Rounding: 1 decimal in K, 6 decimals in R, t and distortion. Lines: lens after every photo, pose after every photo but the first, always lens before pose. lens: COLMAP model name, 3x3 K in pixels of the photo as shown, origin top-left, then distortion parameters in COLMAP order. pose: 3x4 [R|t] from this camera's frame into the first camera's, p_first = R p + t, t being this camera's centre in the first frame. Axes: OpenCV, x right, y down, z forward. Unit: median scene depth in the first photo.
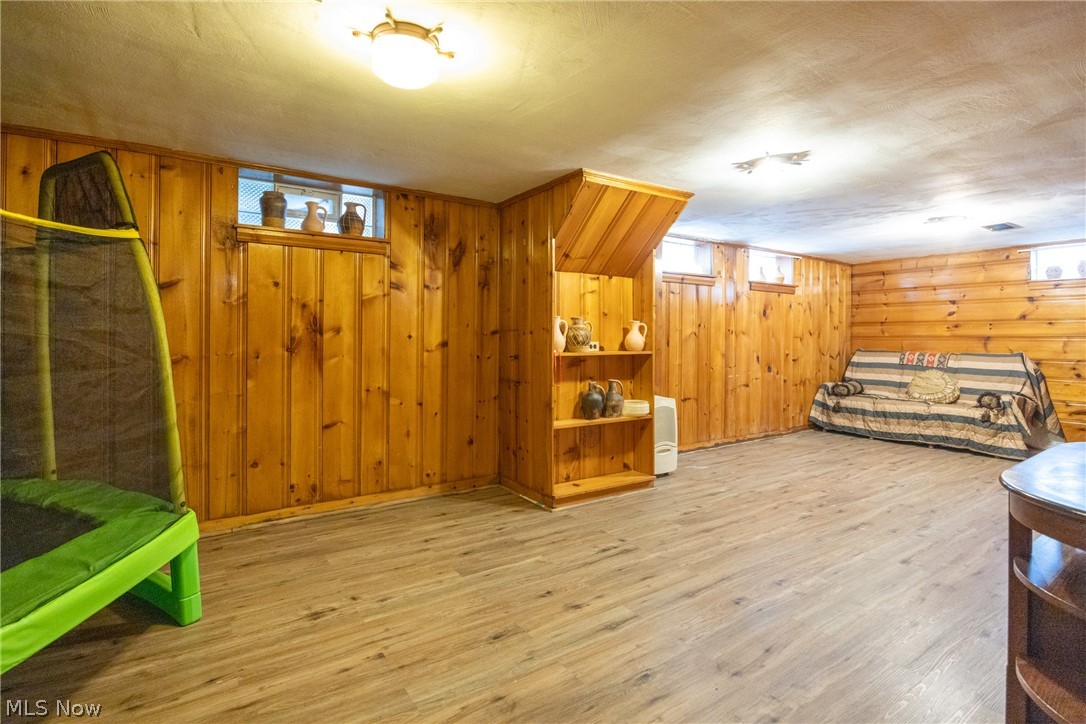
lens RADIAL K [[532.4, 0, 556.6], [0, 532.4, 336.4], [0, 0, 1]] dist [-0.015021, 0.001966]
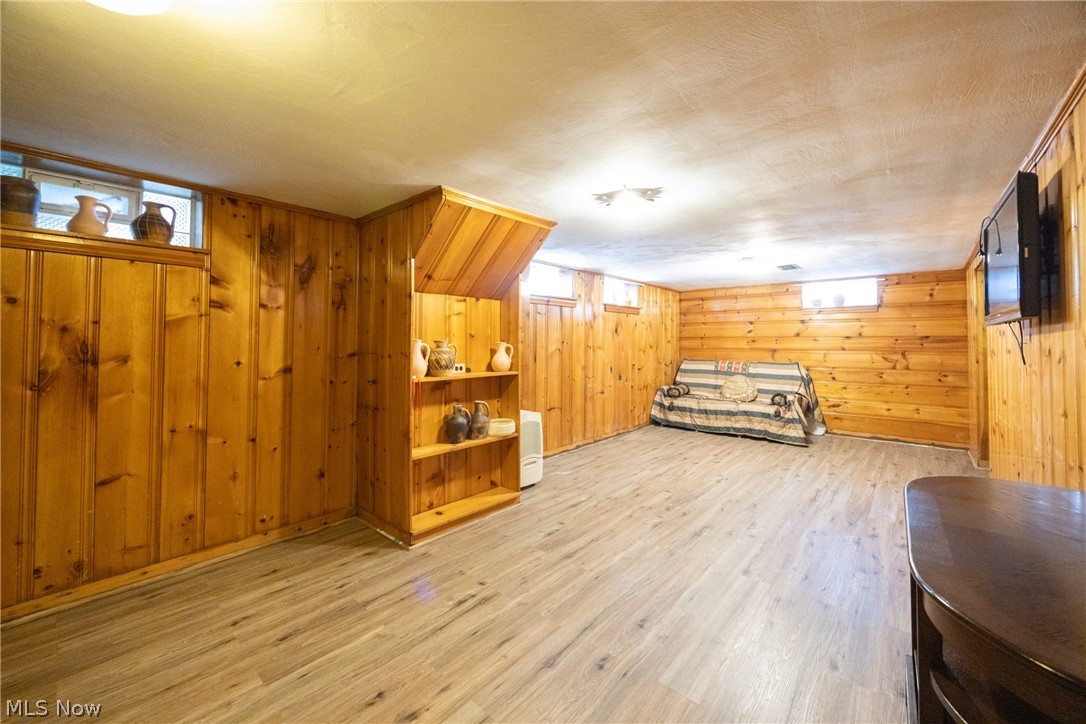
lens RADIAL K [[423.7, 0, 567.4], [0, 423.7, 334.8], [0, 0, 1]] dist [-0.001475, -0.000650]
pose [[0.963926, 0.002839, 0.266157, 0.044409], [0.000957, 0.999900, -0.014133, -0.028159], [-0.266170, 0.013878, 0.963826, 0.150662]]
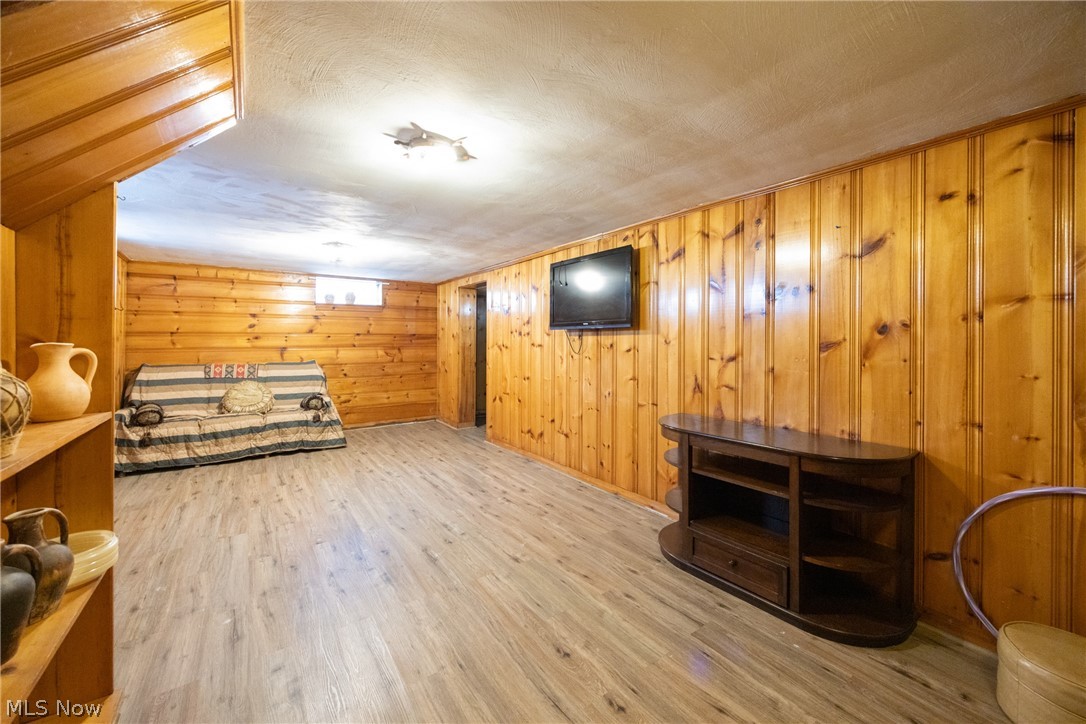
lens RADIAL K [[423.7, 0, 556.6], [0, 423.7, 335.5], [0, 0, 1]] dist [-0.001475, -0.000650]
pose [[-0.007574, 0.004442, 0.999961, -0.150106], [-0.003089, 0.999985, -0.004465, -0.030673], [-0.999967, -0.003123, -0.007560, 0.543756]]
